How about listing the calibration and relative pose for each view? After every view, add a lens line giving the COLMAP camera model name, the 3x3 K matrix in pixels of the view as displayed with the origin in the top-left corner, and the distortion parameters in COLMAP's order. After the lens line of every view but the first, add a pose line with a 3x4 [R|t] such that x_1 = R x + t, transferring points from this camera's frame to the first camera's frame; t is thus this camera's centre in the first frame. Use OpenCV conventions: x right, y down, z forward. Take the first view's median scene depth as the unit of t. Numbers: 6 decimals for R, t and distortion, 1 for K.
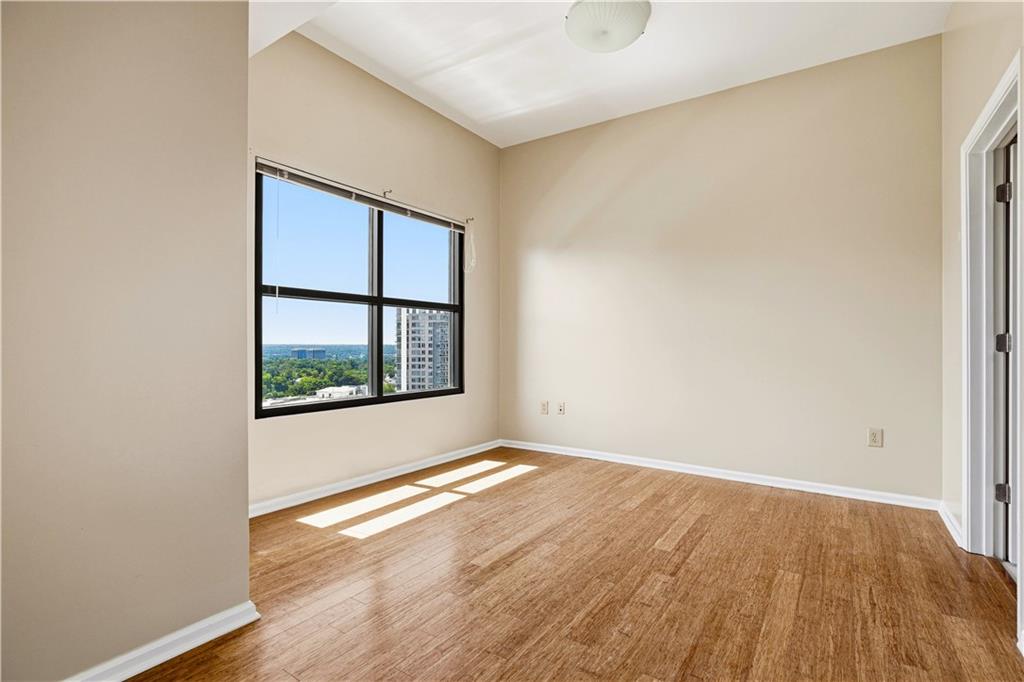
lens RADIAL K [[477.8, 0, 525.0], [0, 477.8, 342.5], [0, 0, 1]] dist [-0.004807, 0.001110]
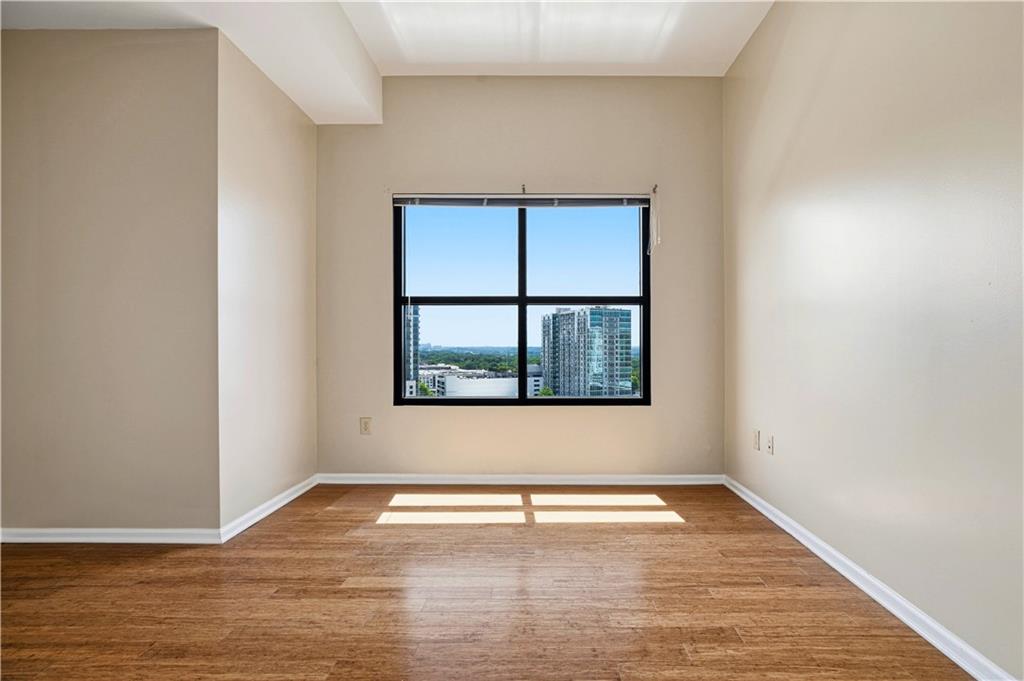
lens RADIAL K [[481.3, 0, 543.6], [0, 481.3, 344.4], [0, 0, 1]] dist [-0.023931, 0.013128]
pose [[0.558006, -0.002993, -0.829832, 0.650428], [0.005252, 0.999986, -0.000075, 0.003789], [0.829820, -0.004316, 0.558014, 0.590318]]
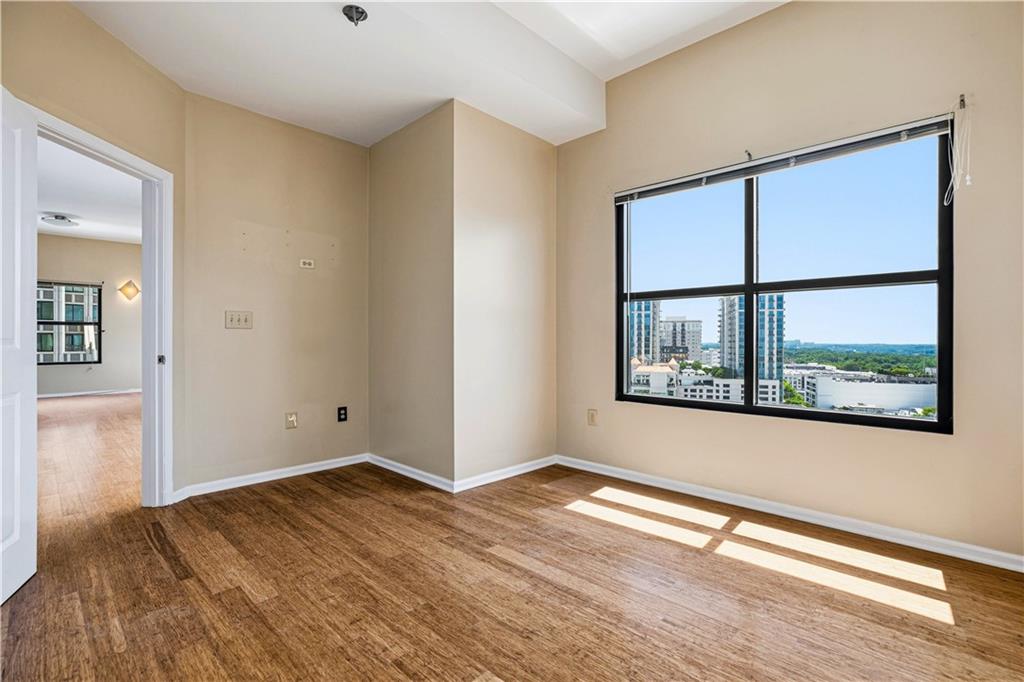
lens RADIAL K [[477.8, 0, 525.0], [0, 477.8, 342.5], [0, 0, 1]] dist [-0.004807, 0.001110]
pose [[-0.167228, 0.001125, -0.985918, 0.688799], [0.001469, 0.999999, 0.000892, 0.004775], [0.985917, -0.001299, -0.167229, 0.918440]]
